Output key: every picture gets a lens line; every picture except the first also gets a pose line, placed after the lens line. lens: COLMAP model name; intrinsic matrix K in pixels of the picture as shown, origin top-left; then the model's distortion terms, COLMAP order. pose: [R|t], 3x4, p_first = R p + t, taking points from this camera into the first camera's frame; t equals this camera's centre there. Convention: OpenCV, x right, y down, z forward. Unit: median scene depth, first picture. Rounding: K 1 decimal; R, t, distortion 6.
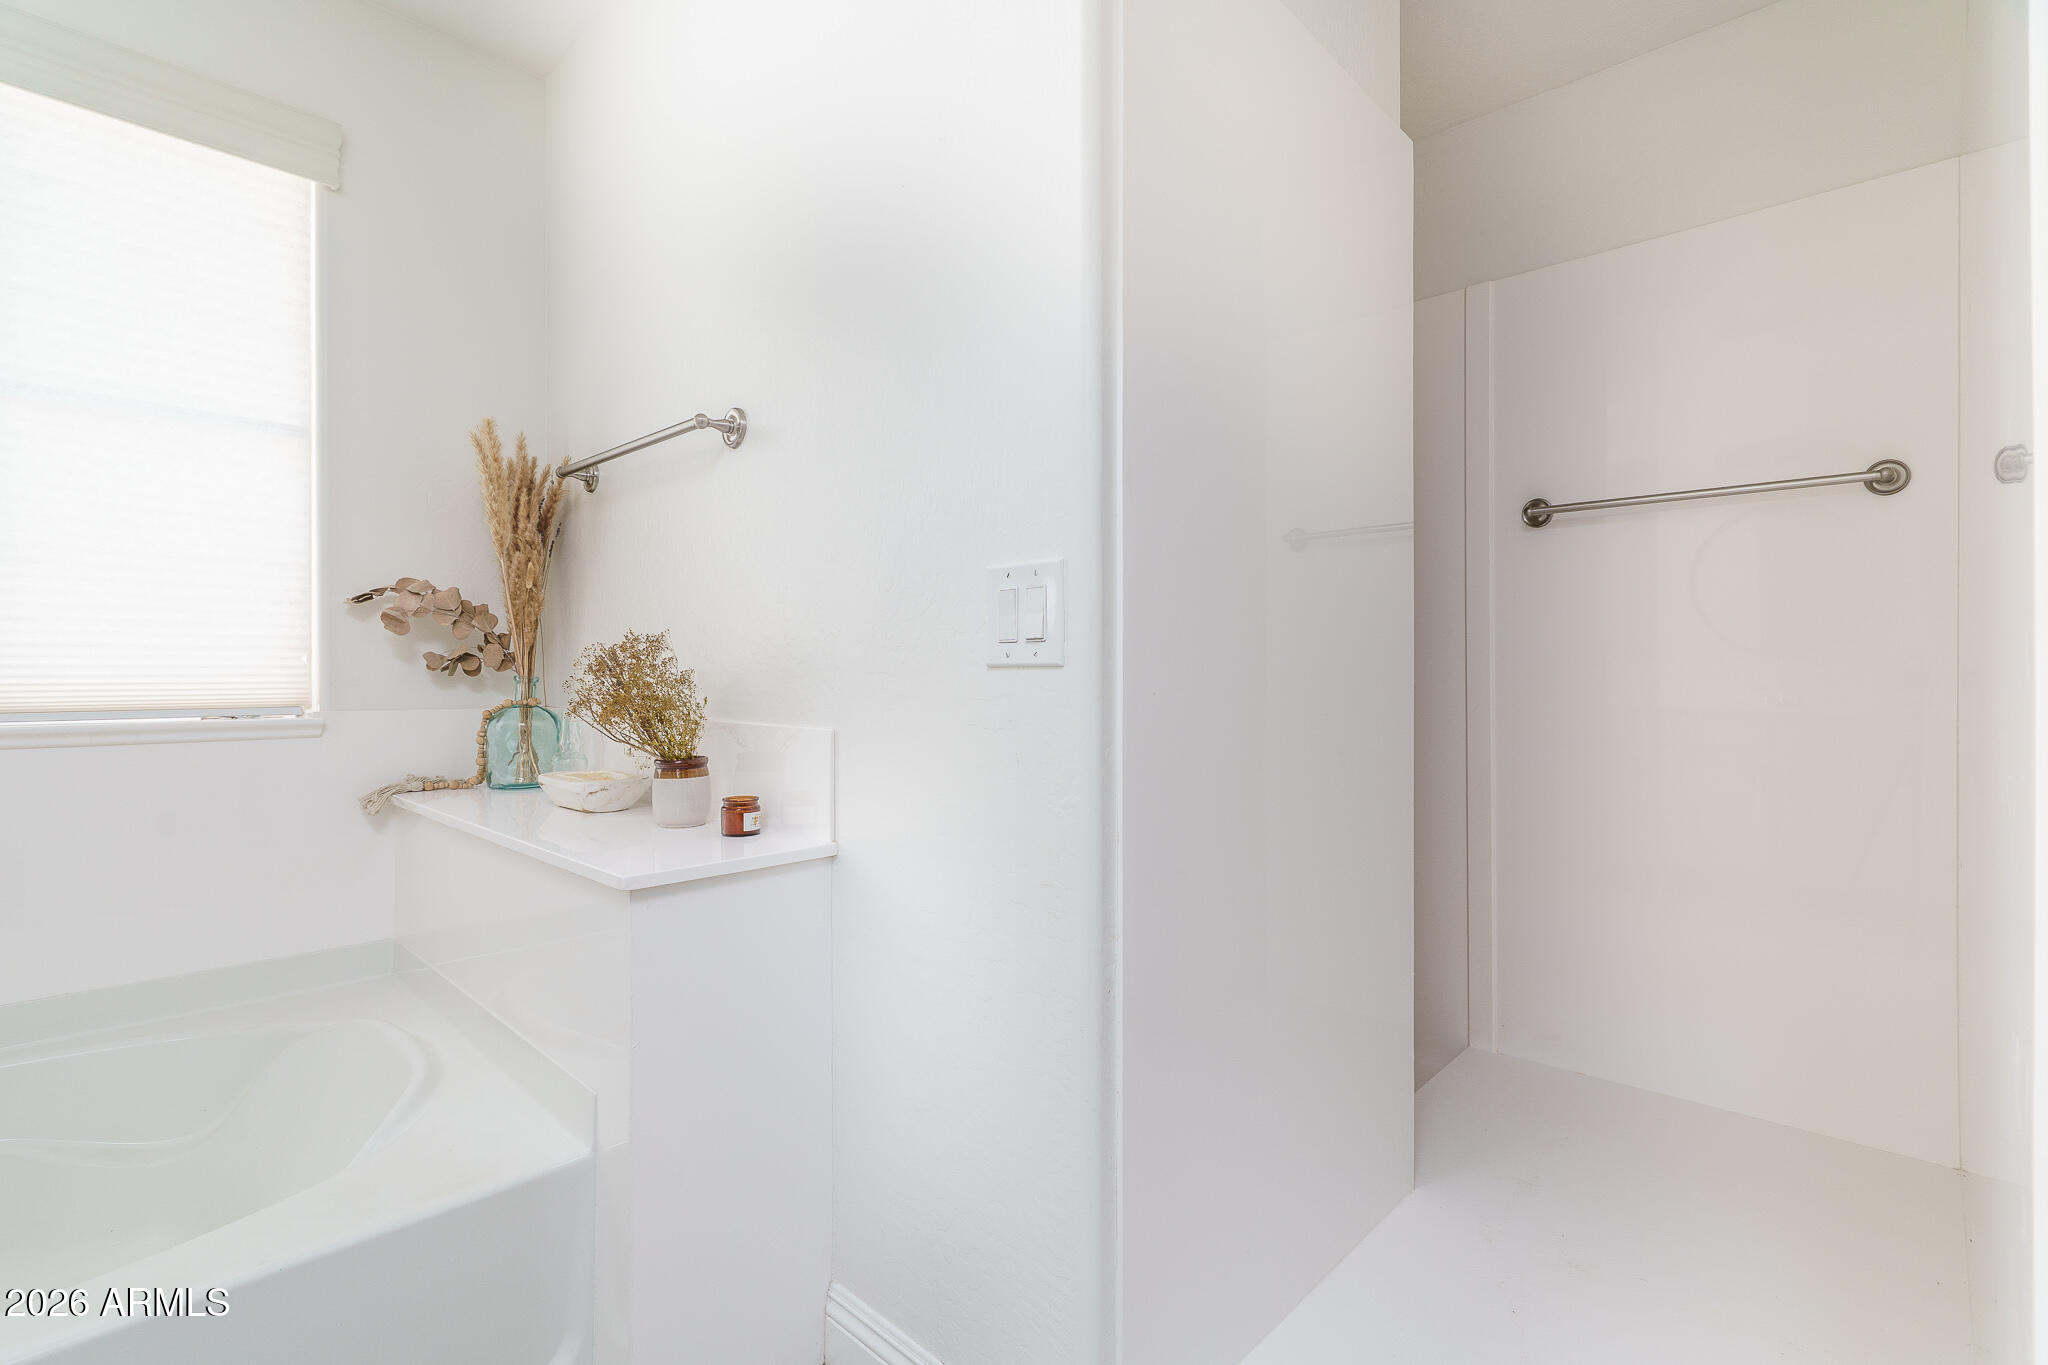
lens RADIAL K [[934.7, 0, 1037.9], [0, 934.7, 689.3], [0, 0, 1]] dist [-0.000352, -0.000429]
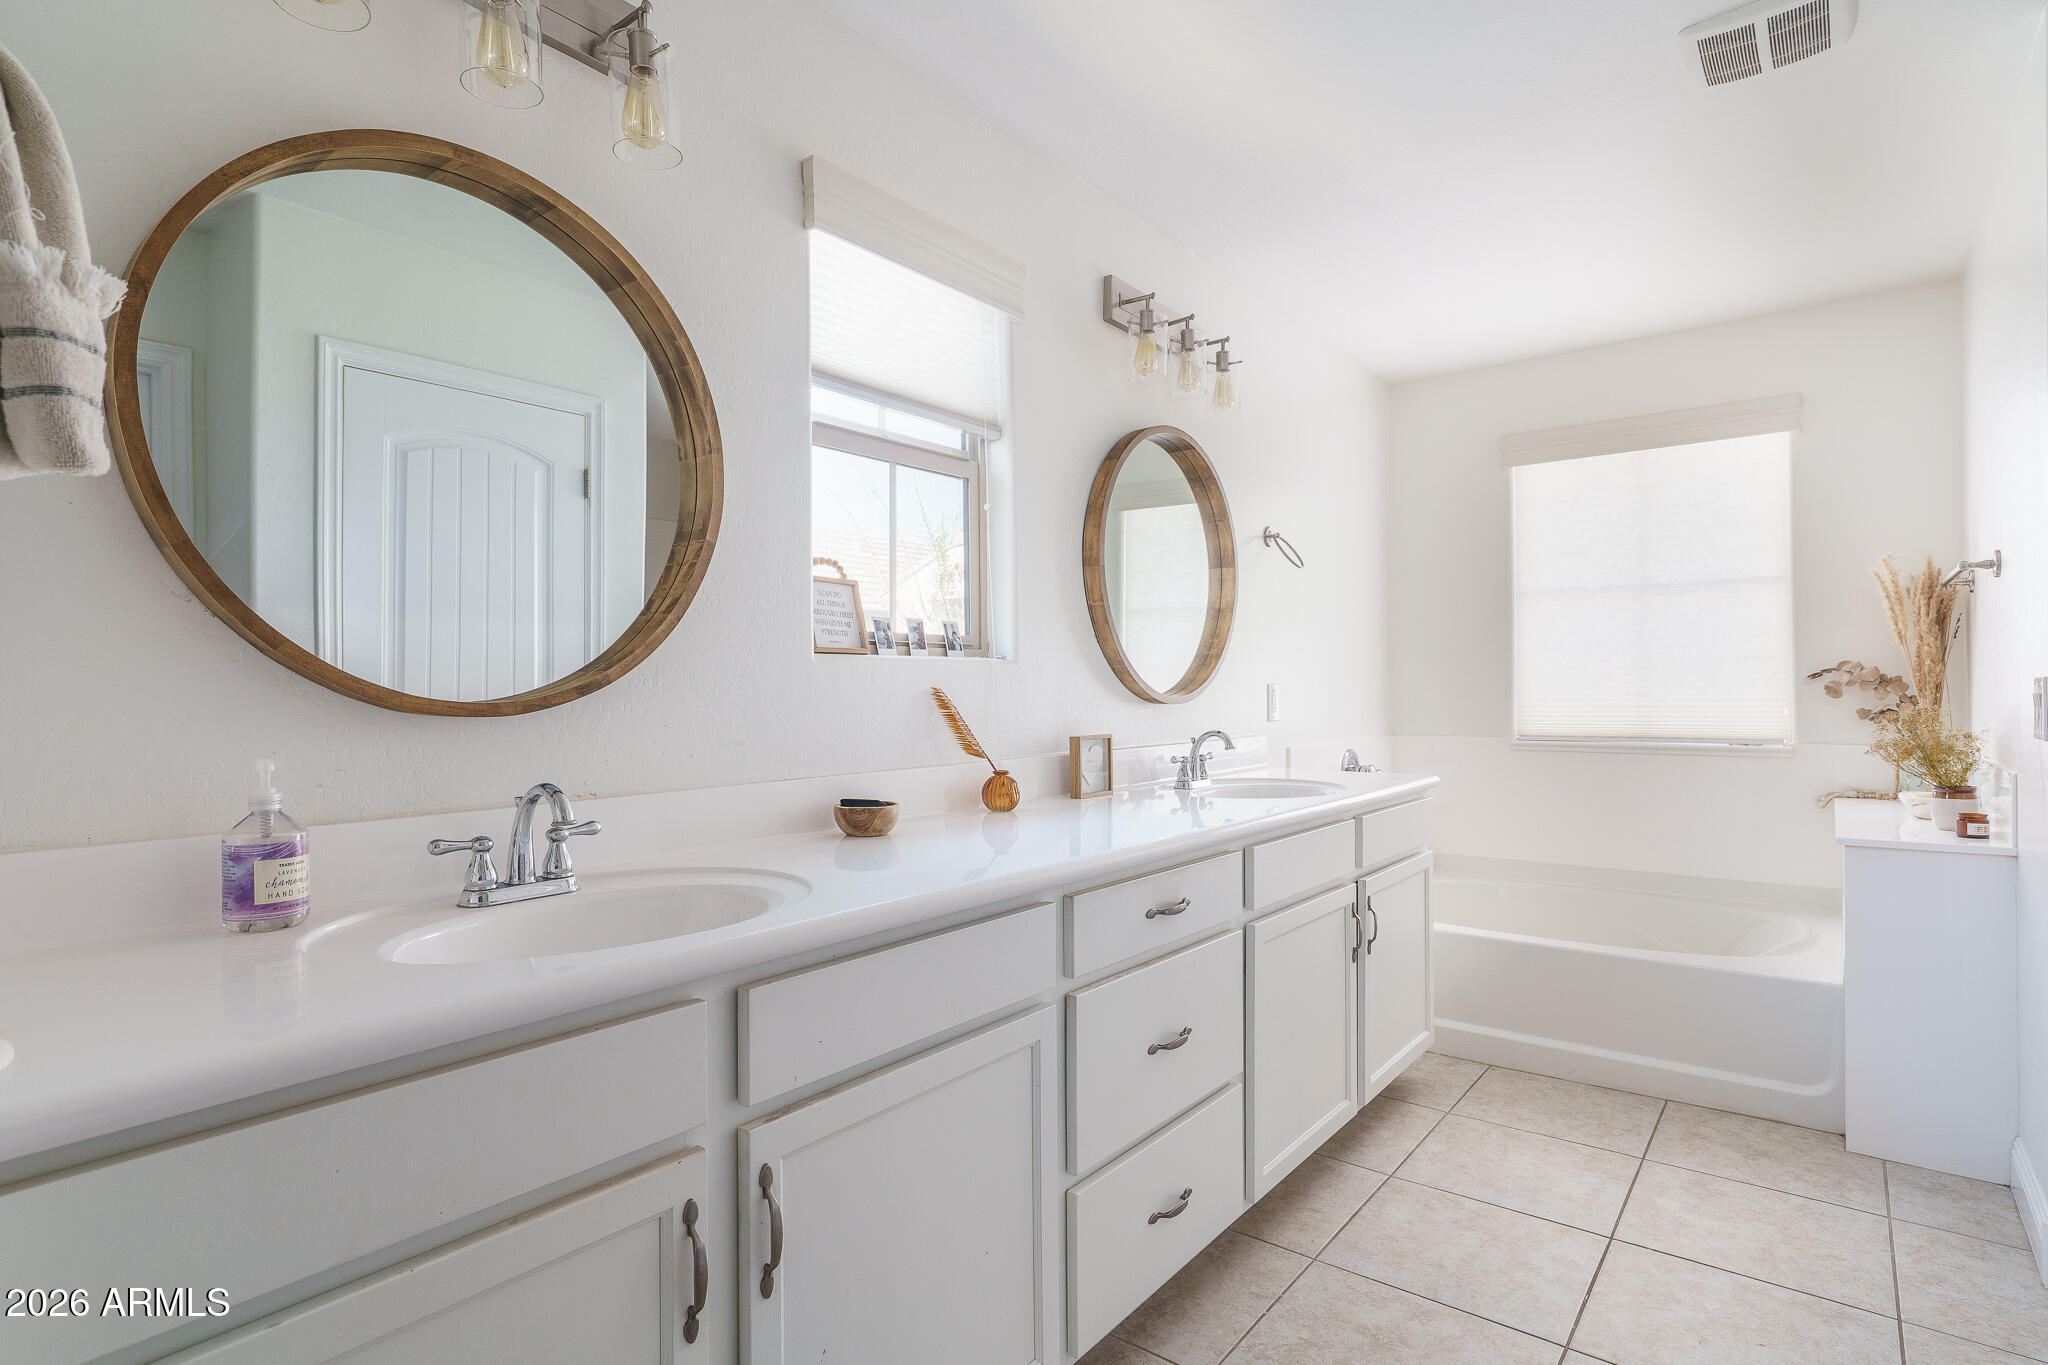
lens RADIAL K [[1043.4, 0, 1022.0], [0, 1043.4, 713.1], [0, 0, 1]] dist [0.000662, 0.000072]
pose [[0.091835, 0.021016, -0.995552, 0.964199], [-0.016482, 0.999672, 0.019582, -0.043591], [0.995638, 0.014610, 0.092151, -0.550337]]
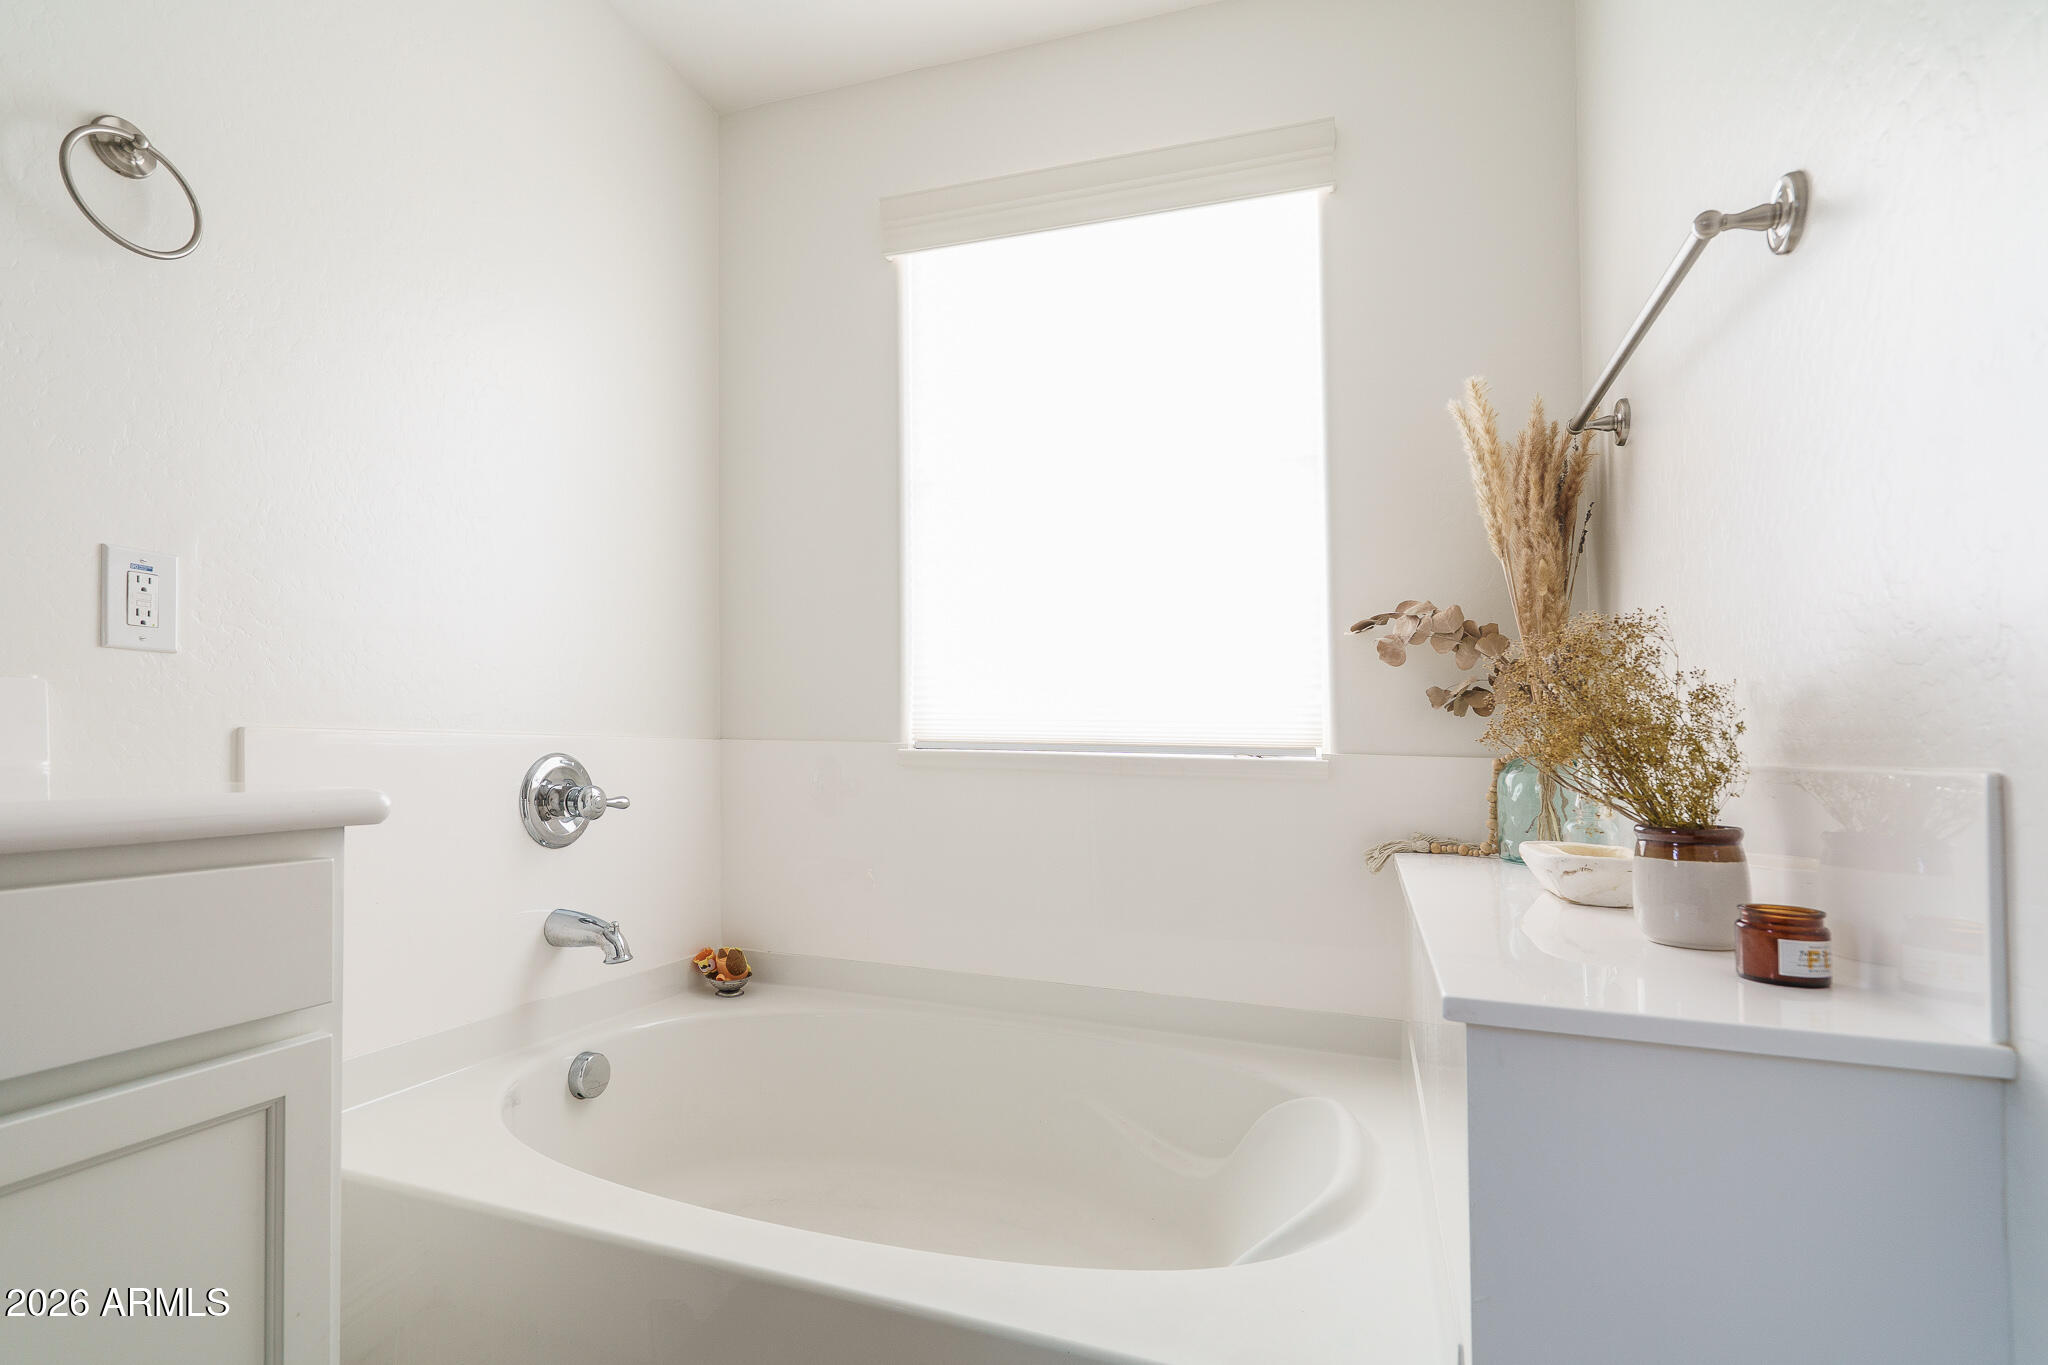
lens RADIAL K [[989.0, 0, 1023.1], [0, 989.0, 728.6], [0, 0, 1]] dist [-0.000187, 0.000313]
pose [[0.413643, -0.018188, -0.910258, 0.003992], [-0.022987, 0.999273, -0.030413, 0.034364], [0.910149, 0.033504, 0.412924, 0.310650]]
